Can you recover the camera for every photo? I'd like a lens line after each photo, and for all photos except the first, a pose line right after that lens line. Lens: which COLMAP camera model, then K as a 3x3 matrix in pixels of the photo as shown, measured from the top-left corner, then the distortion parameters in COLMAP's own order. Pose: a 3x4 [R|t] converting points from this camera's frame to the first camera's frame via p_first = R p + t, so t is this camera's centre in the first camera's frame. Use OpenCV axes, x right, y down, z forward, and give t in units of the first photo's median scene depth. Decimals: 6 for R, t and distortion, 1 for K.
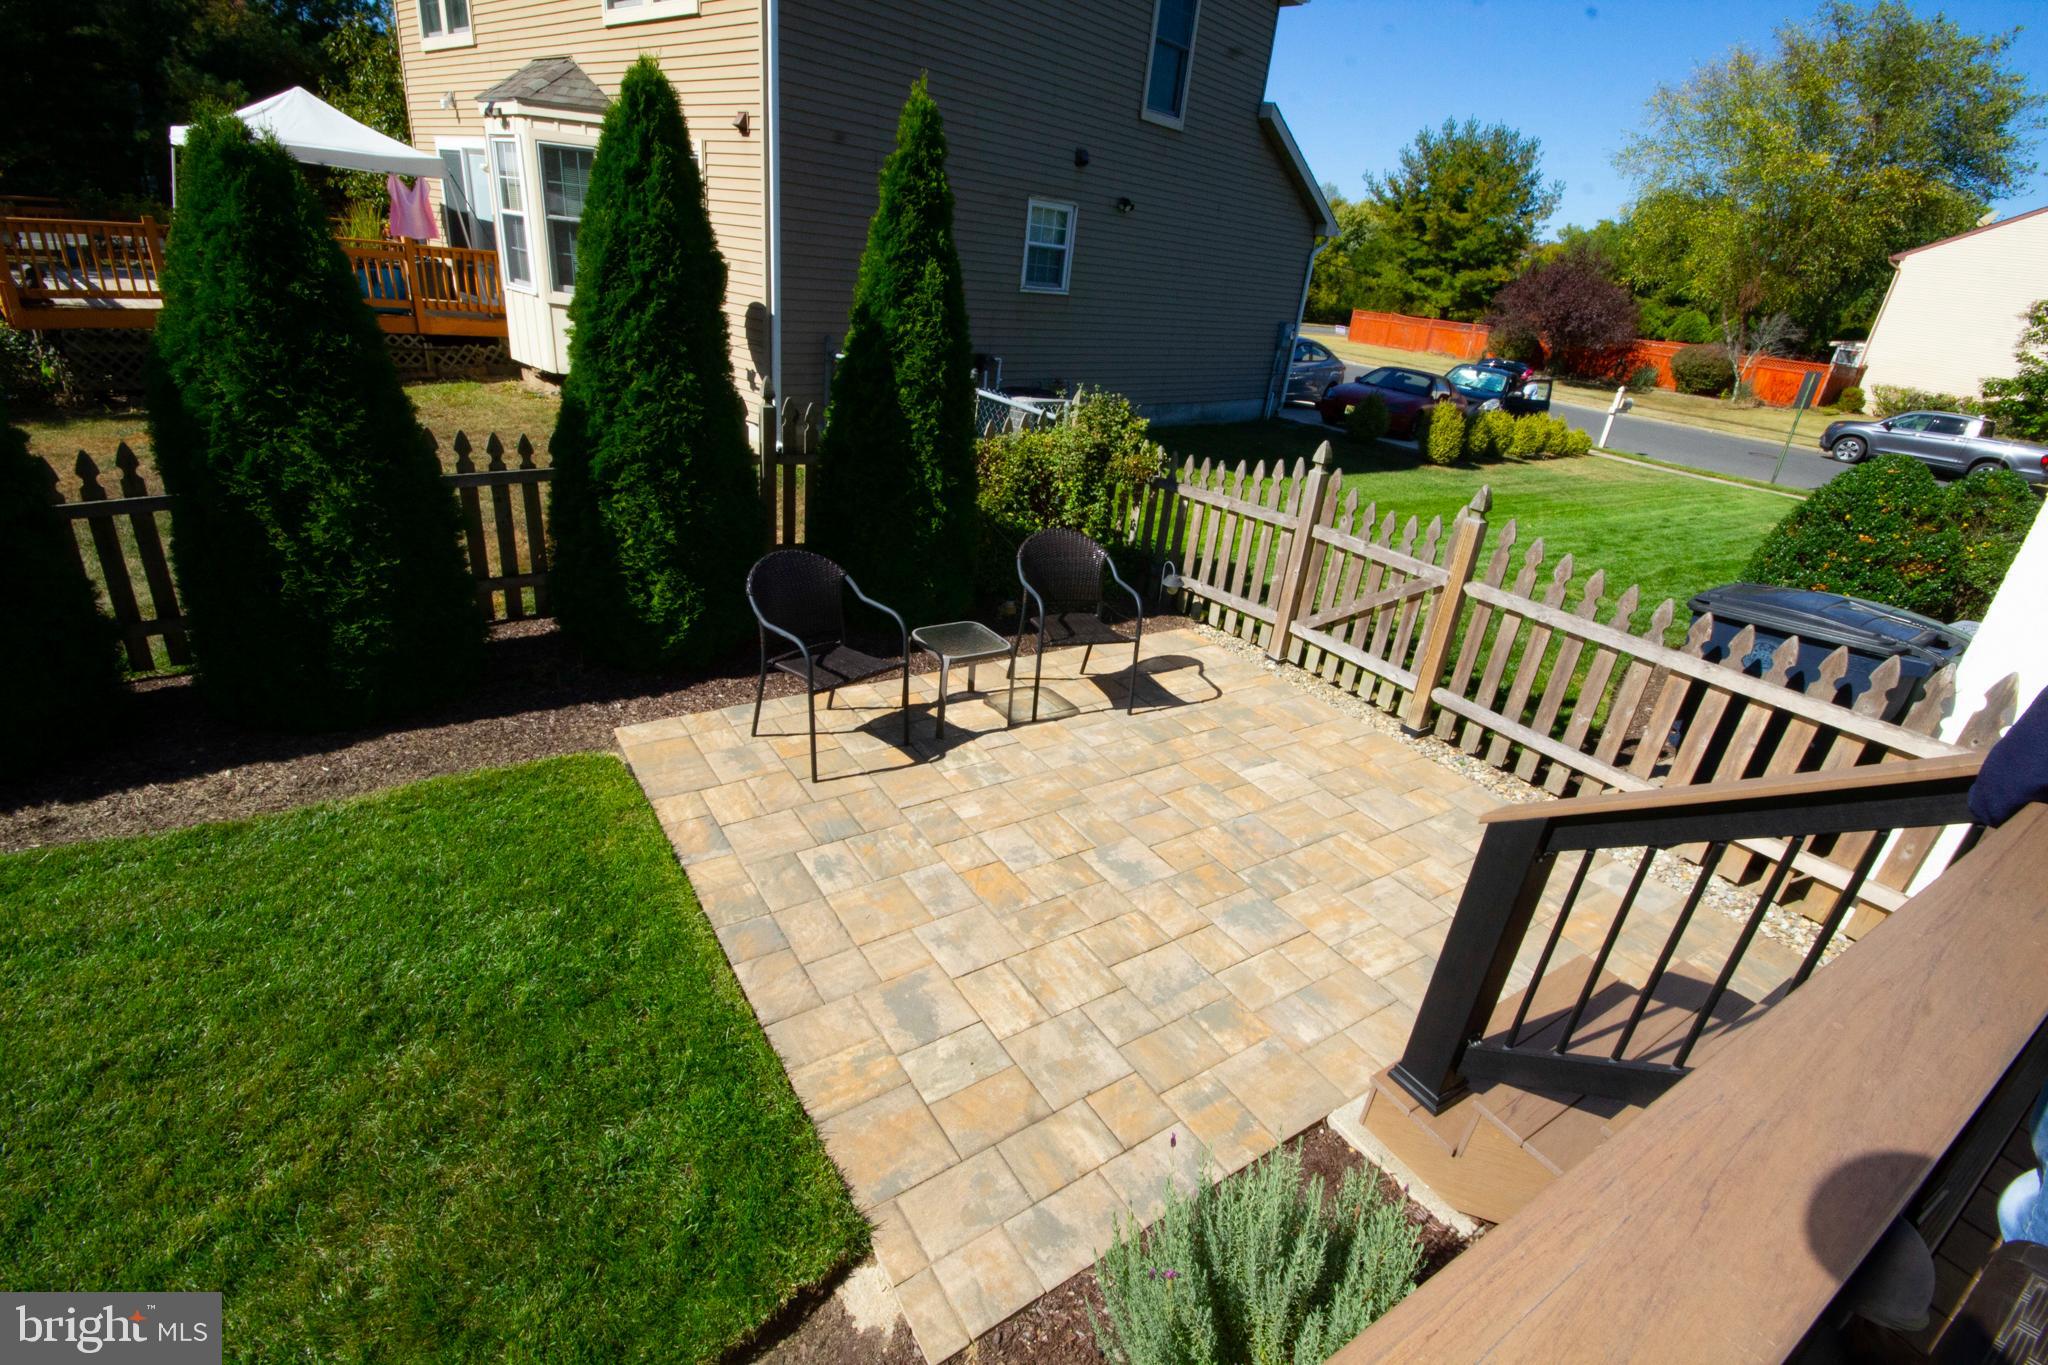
lens RADIAL K [[949.2, 0, 1038.1], [0, 949.2, 681.4], [0, 0, 1]] dist [0.009270, -0.011862]
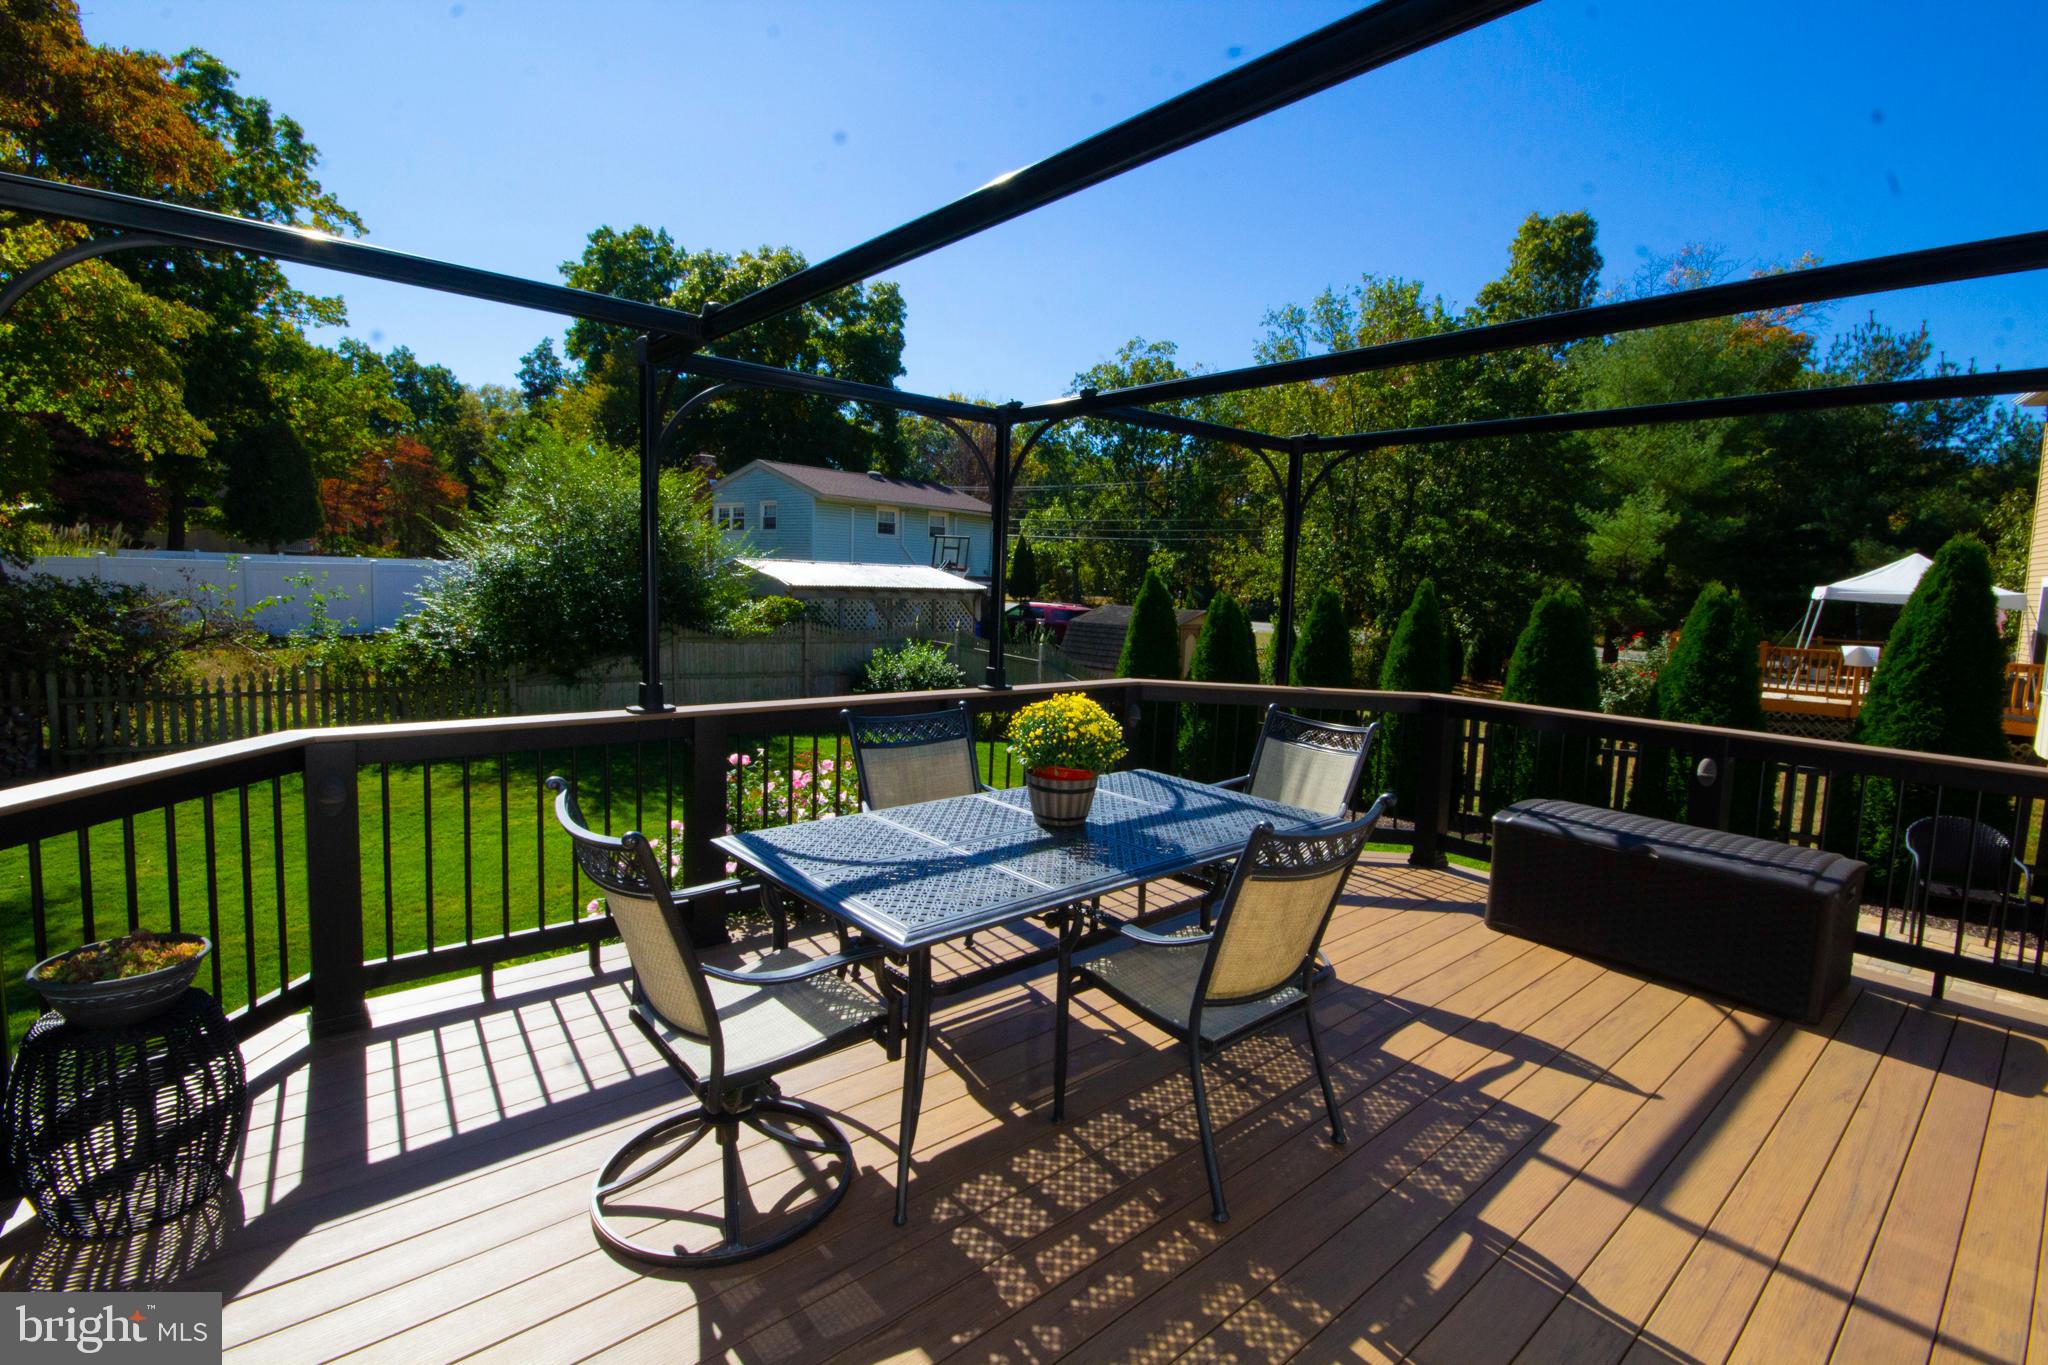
lens RADIAL K [[950.3, 0, 1040.6], [0, 950.3, 693.5], [0, 0, 1]] dist [-0.000277, -0.000126]
pose [[0.142916, 0.022176, -0.989486, 0.803132], [-0.423617, 0.904918, -0.040904, 0.289072], [0.894496, 0.425009, 0.138722, -0.464978]]
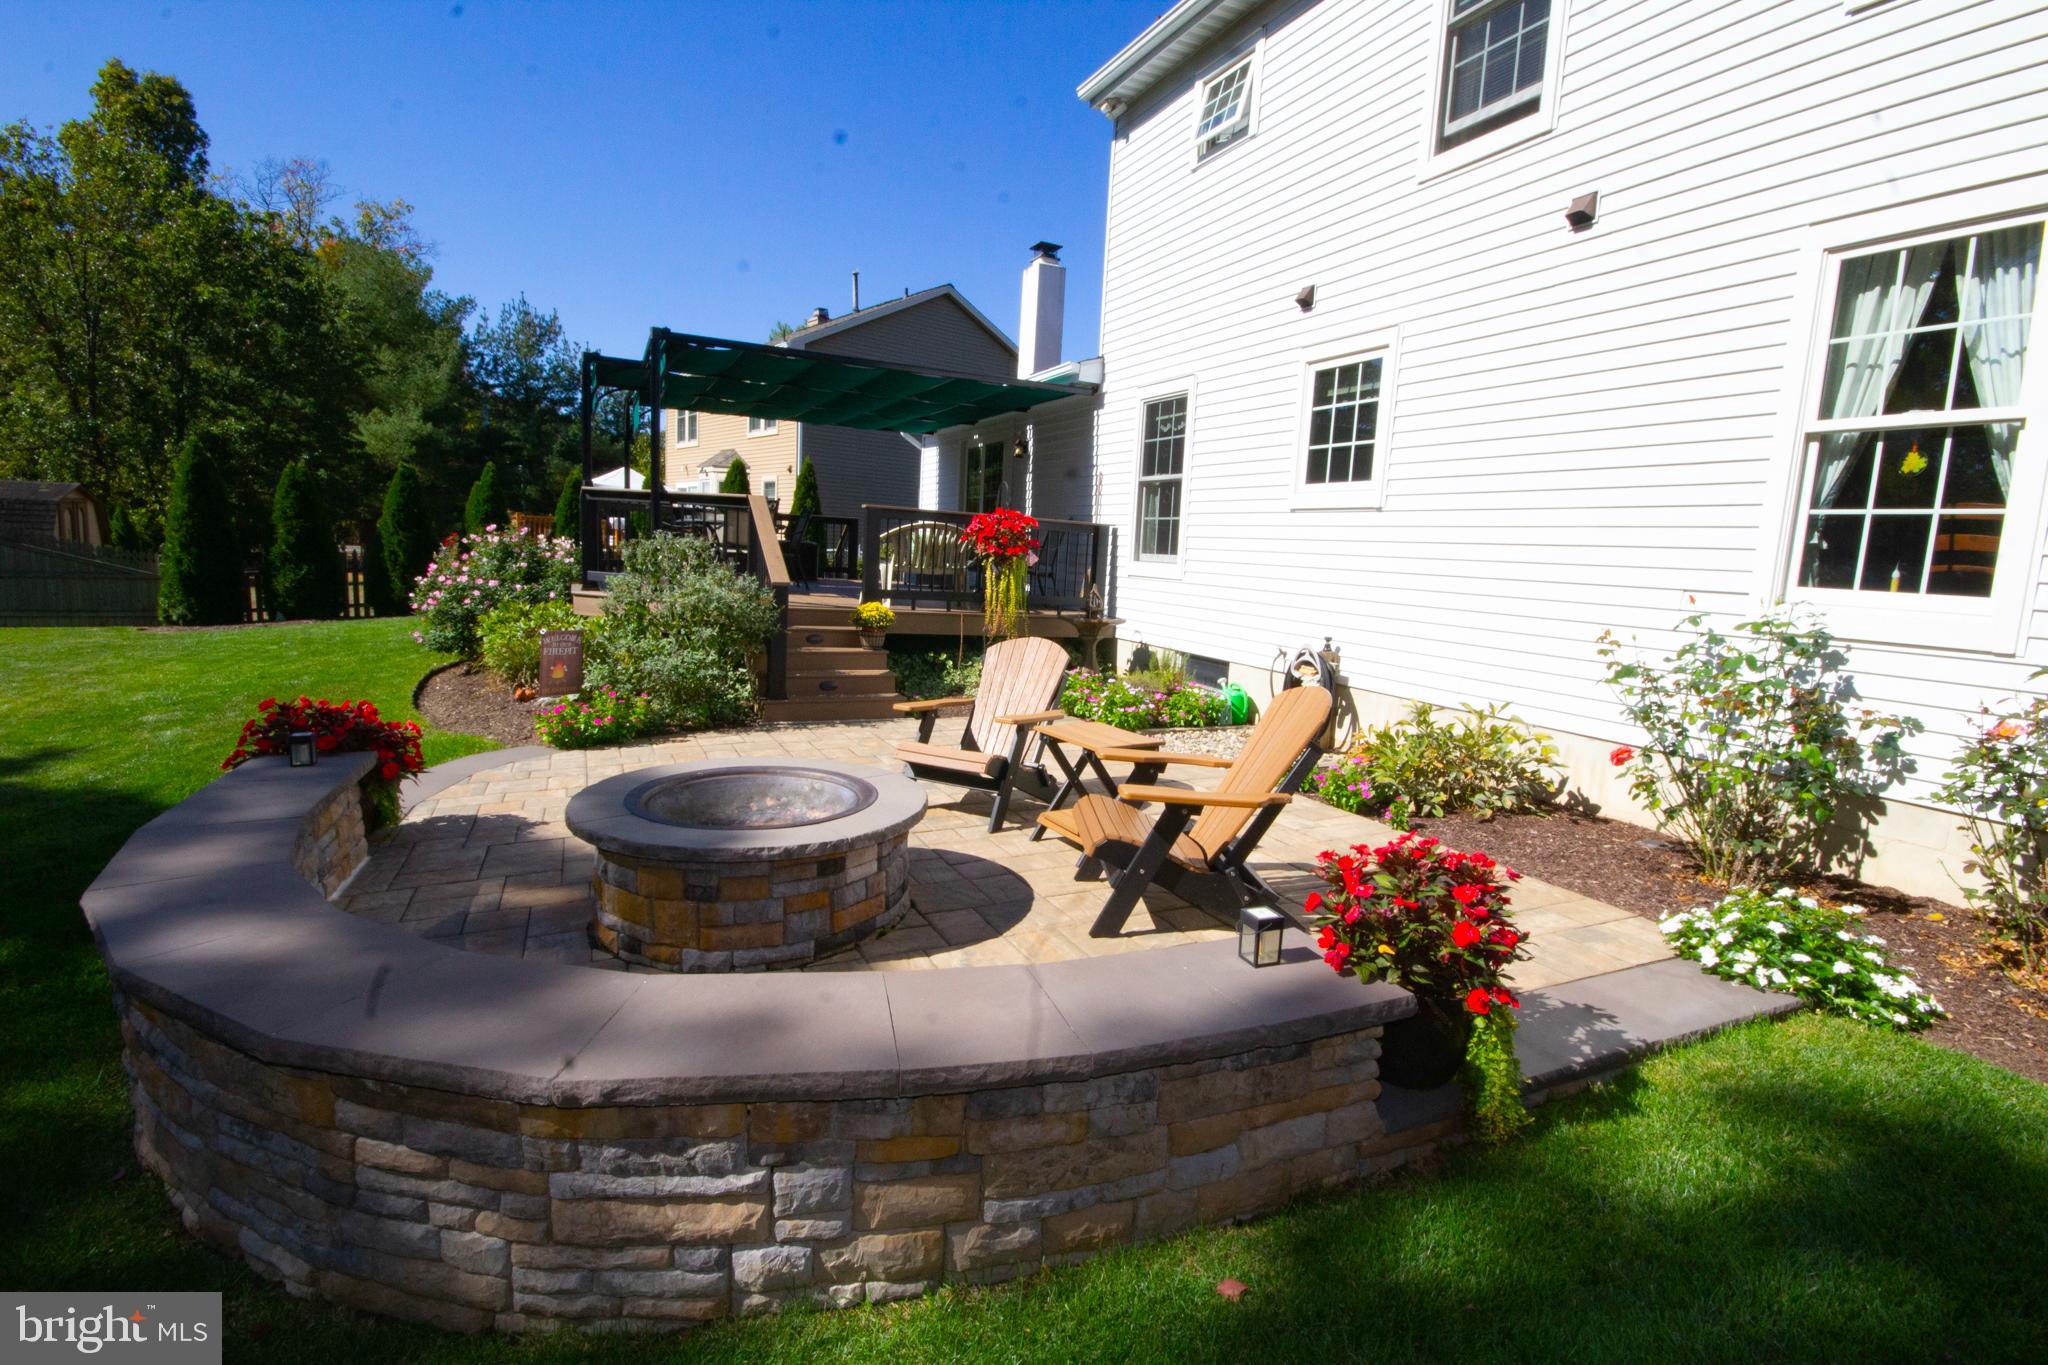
lens RADIAL K [[938.9, 0, 1035.9], [0, 938.9, 675.7], [0, 0, 1]] dist [-0.005909, -0.000563]
pose [[0.990261, -0.034958, -0.134762, 1.140449], [-0.005892, 0.956572, -0.291435, 1.183278], [0.139098, 0.289391, 0.947050, -1.988193]]
